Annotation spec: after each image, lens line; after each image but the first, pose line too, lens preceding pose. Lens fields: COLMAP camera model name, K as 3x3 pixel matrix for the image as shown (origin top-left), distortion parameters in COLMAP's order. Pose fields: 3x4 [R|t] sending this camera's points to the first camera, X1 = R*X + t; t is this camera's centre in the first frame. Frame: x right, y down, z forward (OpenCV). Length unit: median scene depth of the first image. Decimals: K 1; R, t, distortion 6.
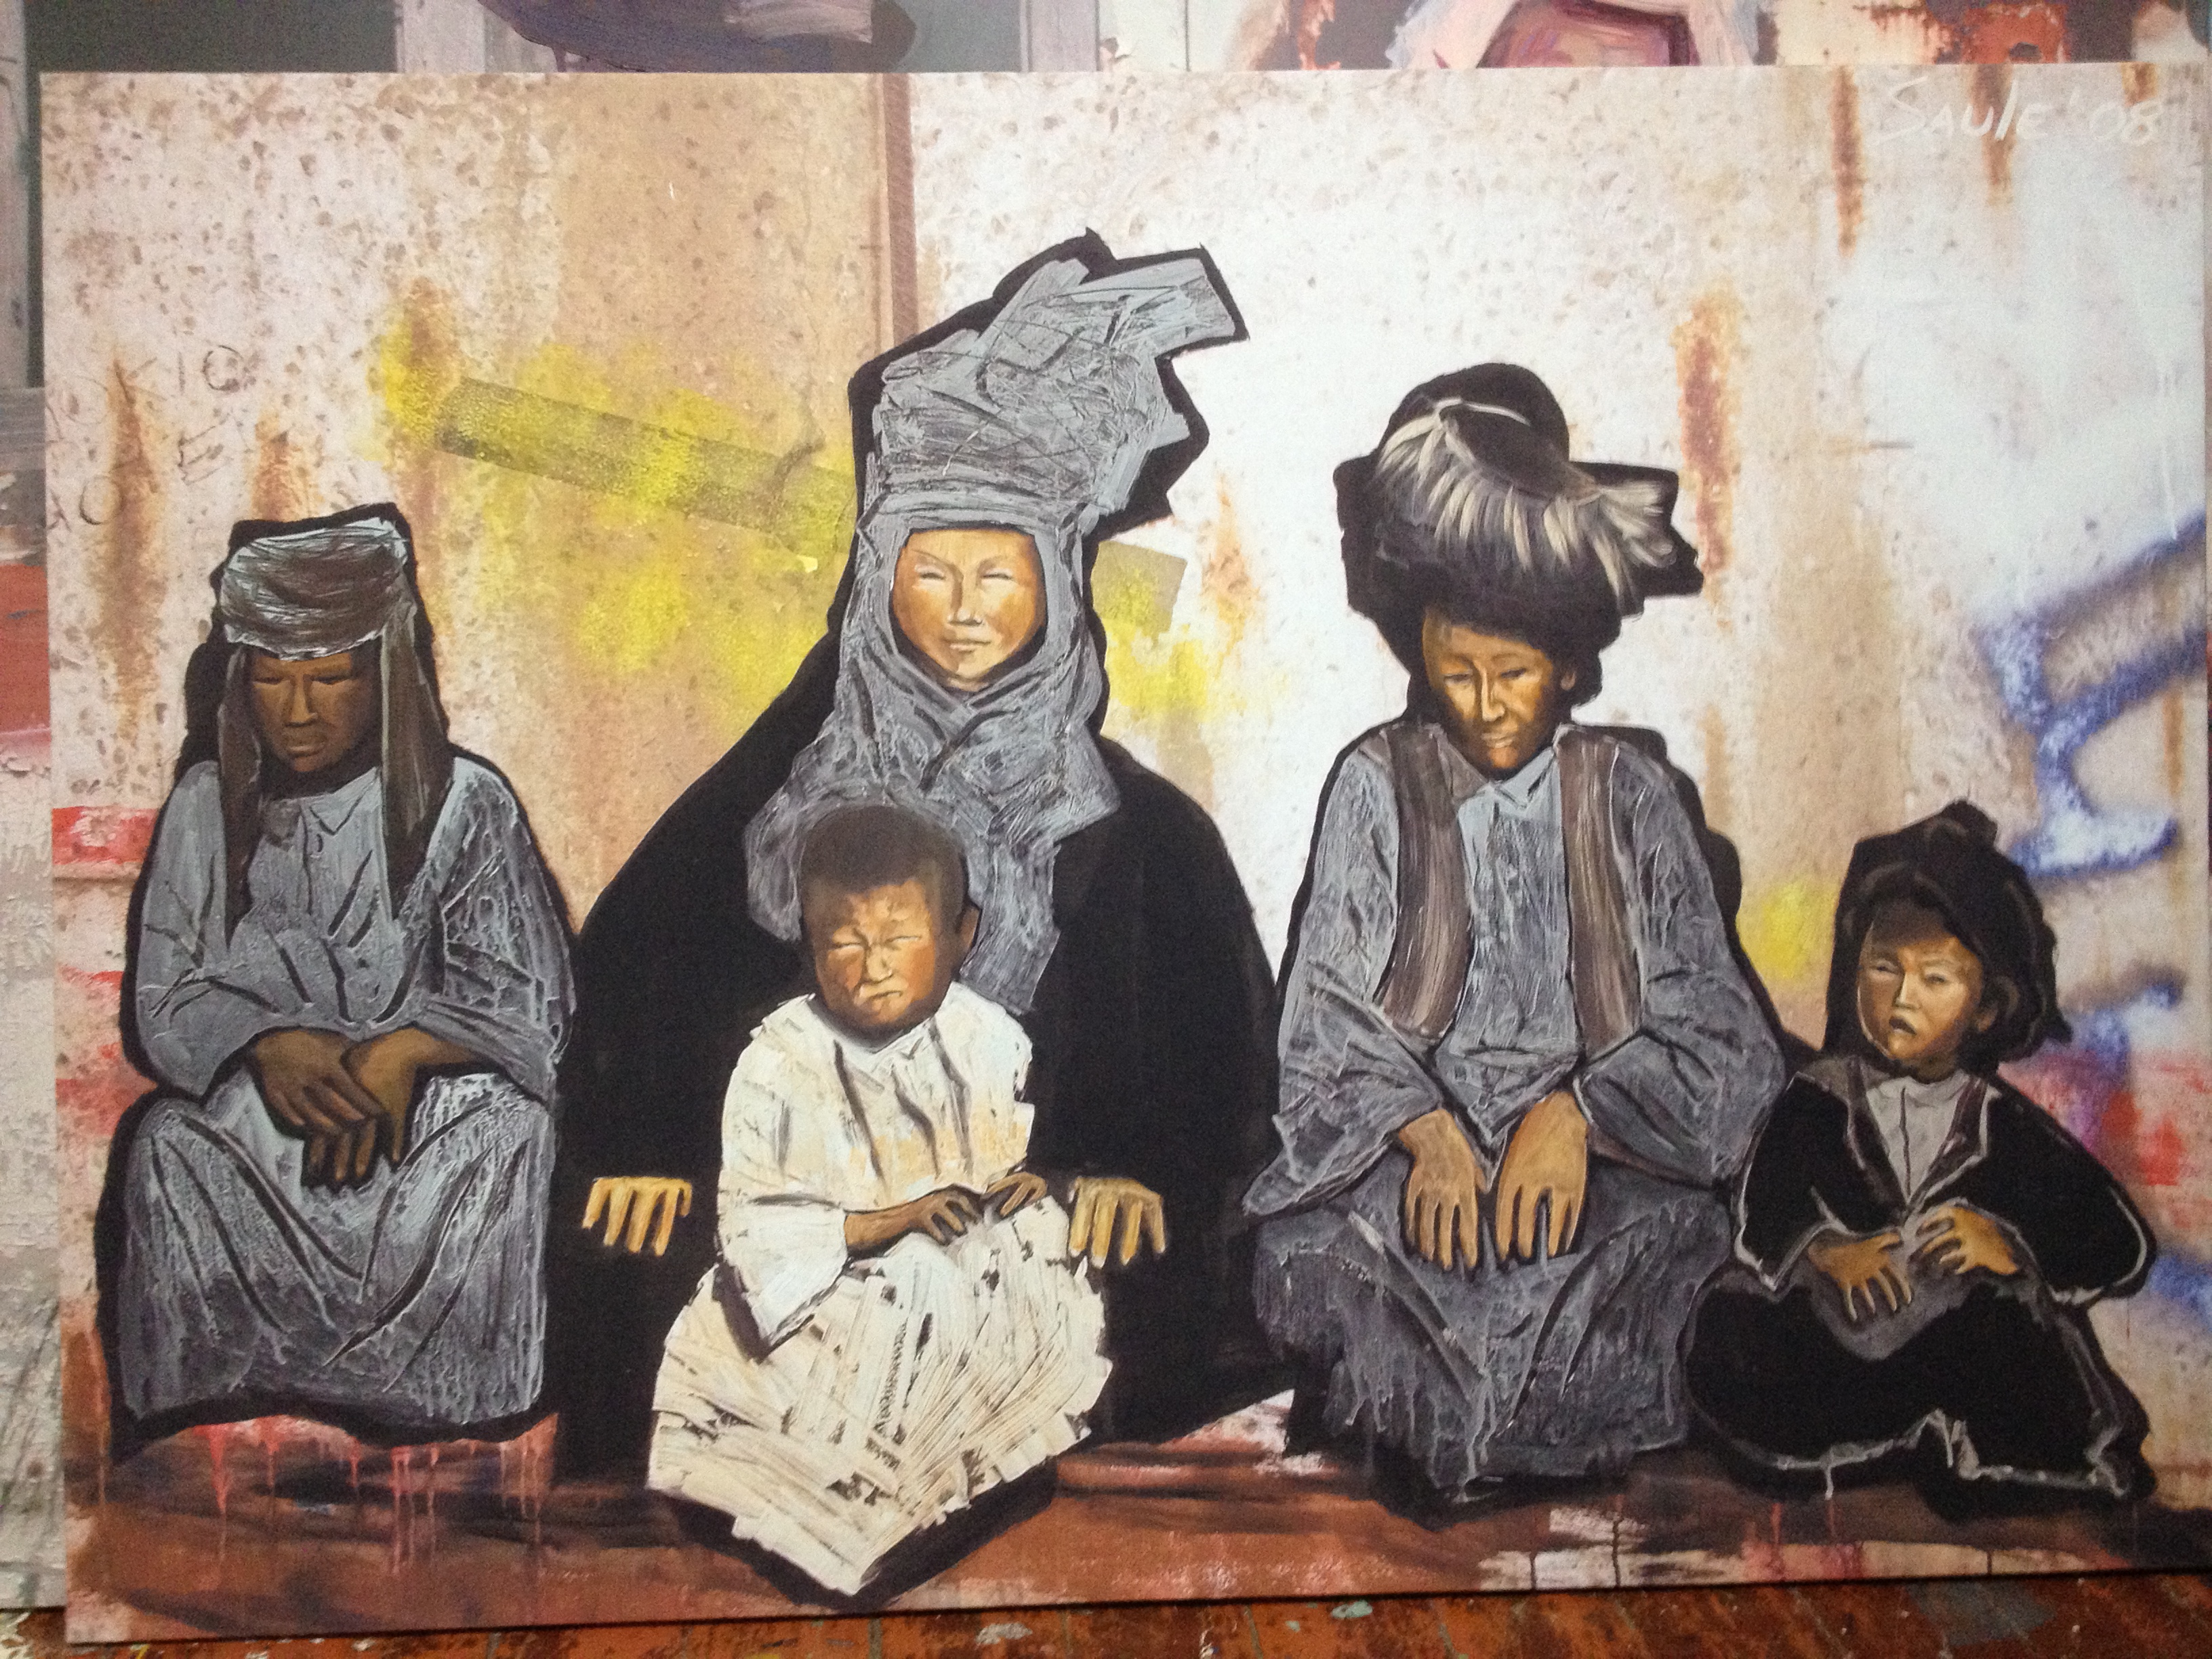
lens RADIAL K [[2256.9, 0, 1106.6], [0, 2256.9, 826.2], [0, 0, 1]] dist [-0.018767, 0.000000]
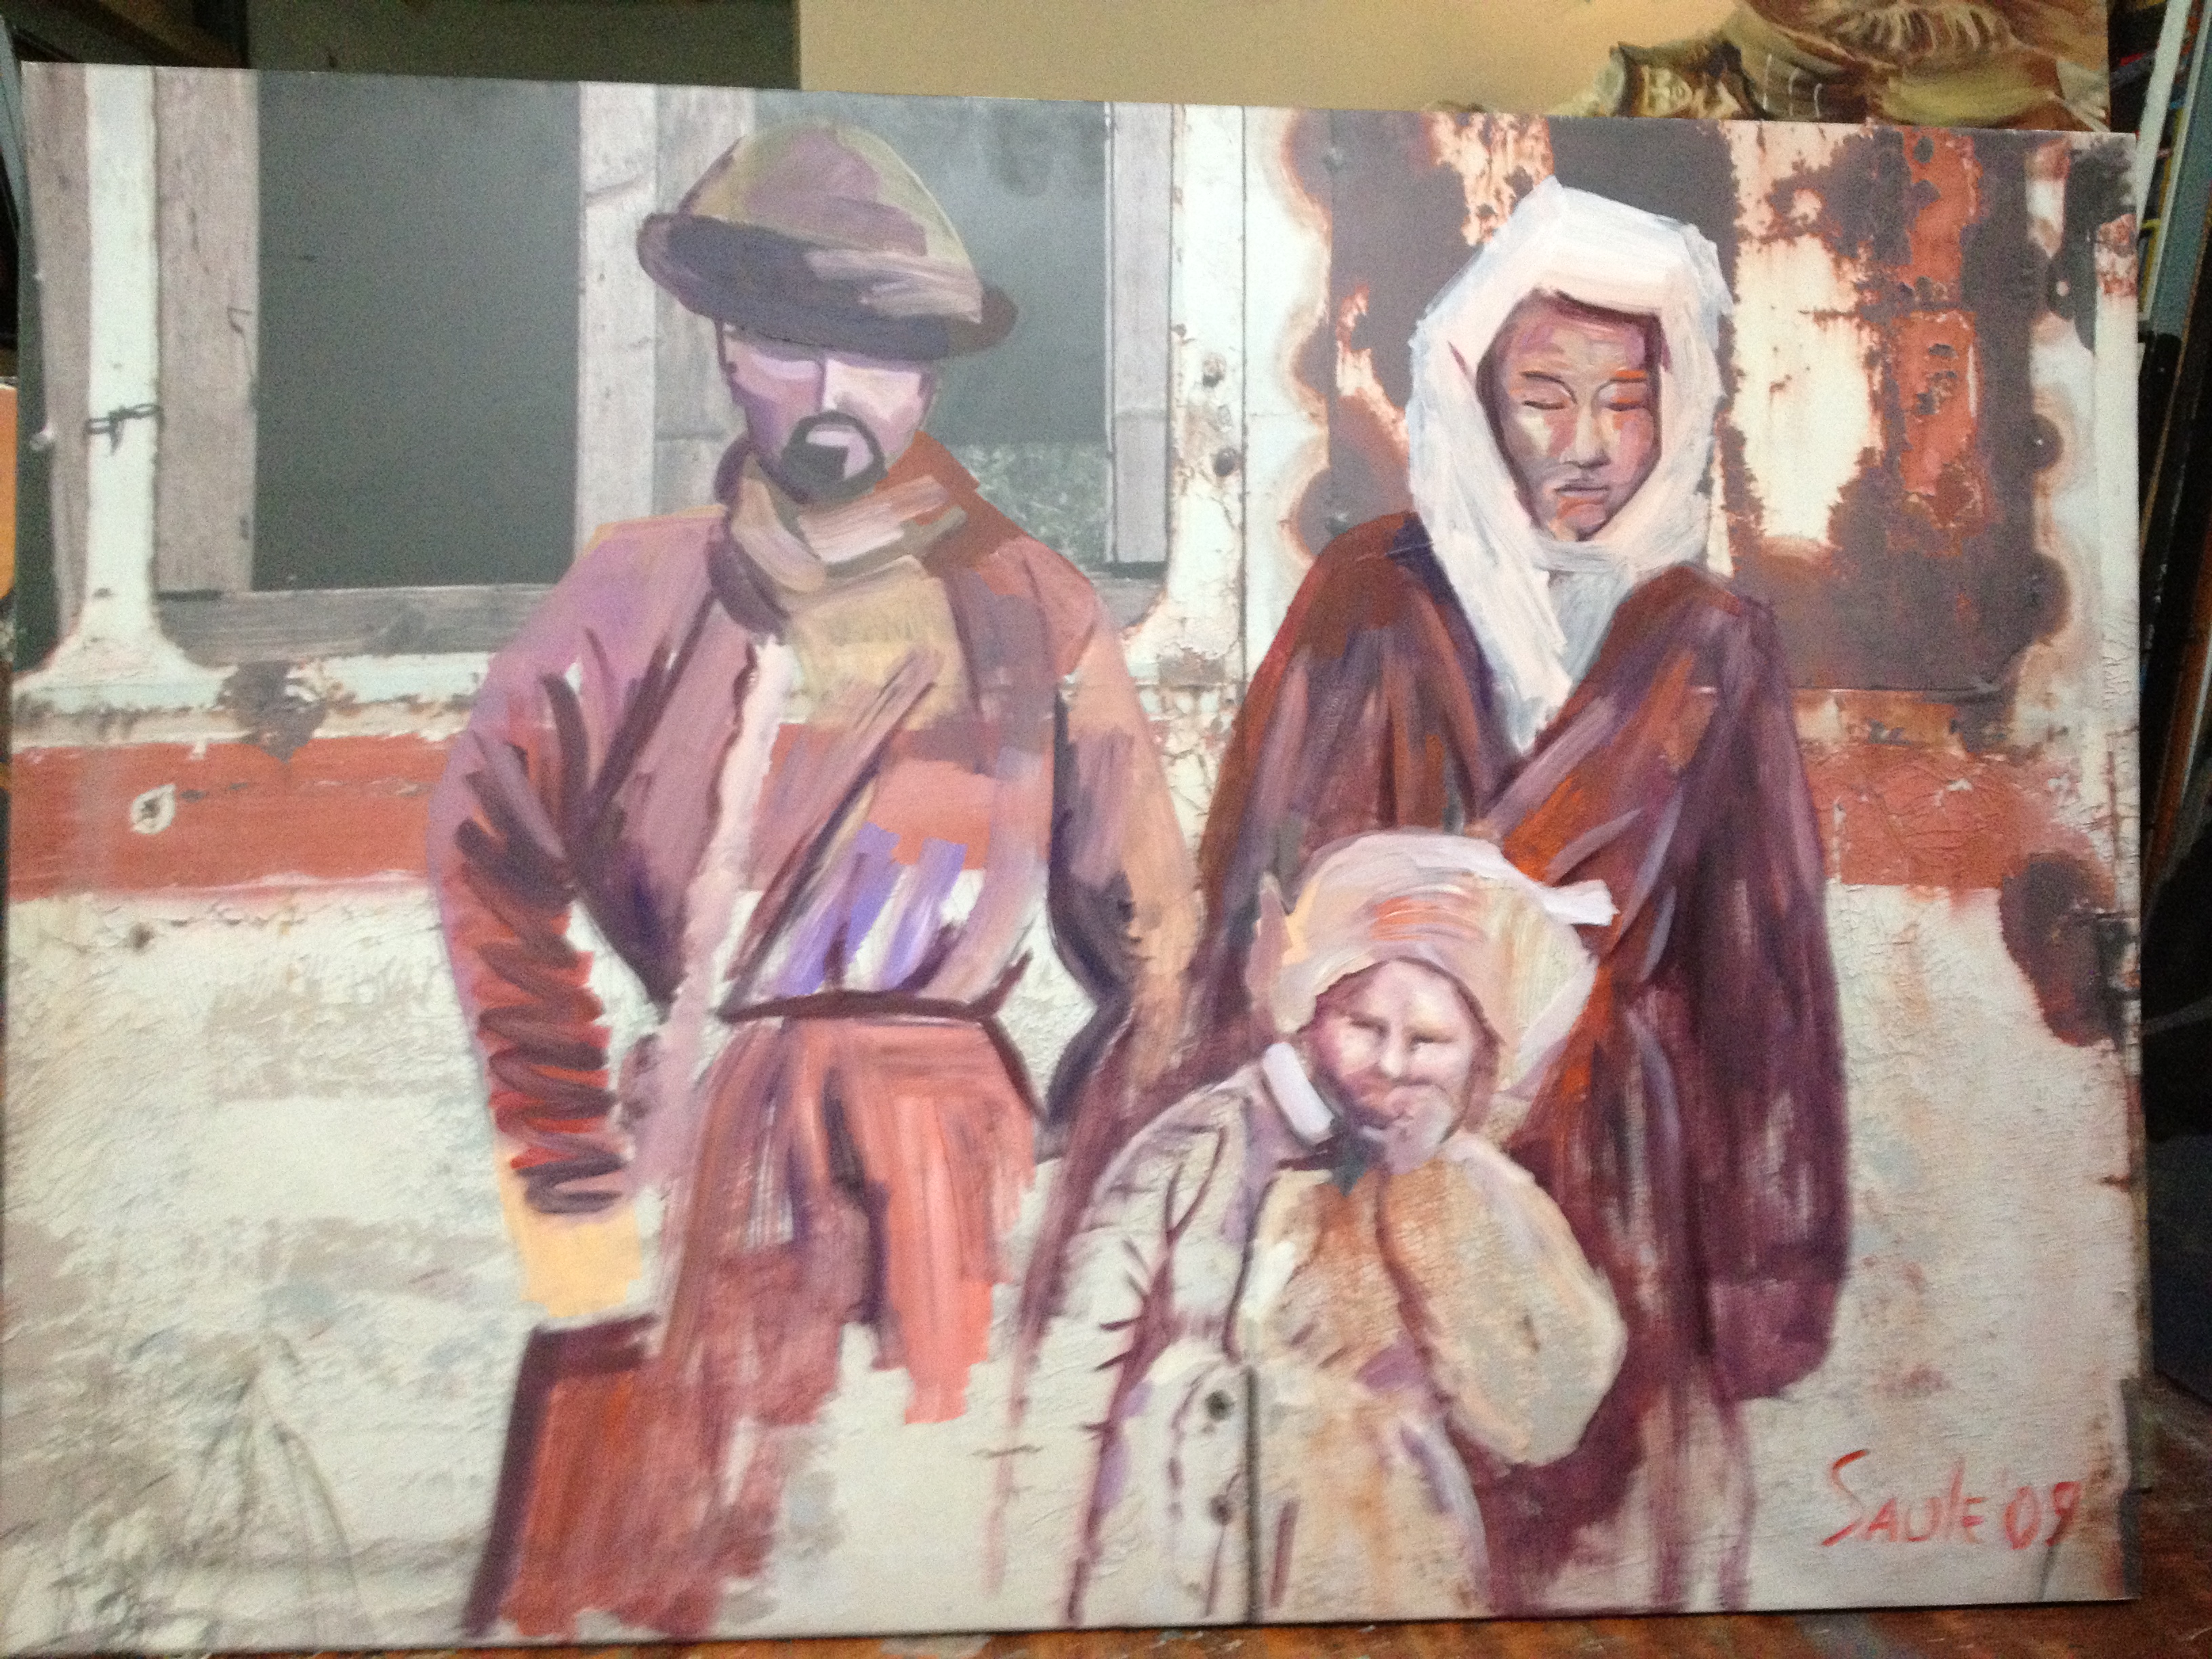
lens RADIAL K [[2256.9, 0, 1105.0], [0, 2256.9, 831.1], [0, 0, 1]] dist [-0.018767, 0.000000]
pose [[0.998932, 0.019379, -0.041944, 0.017644], [-0.022601, 0.996716, -0.077757, 0.012249], [0.040300, 0.078622, 0.996090, -0.176979]]
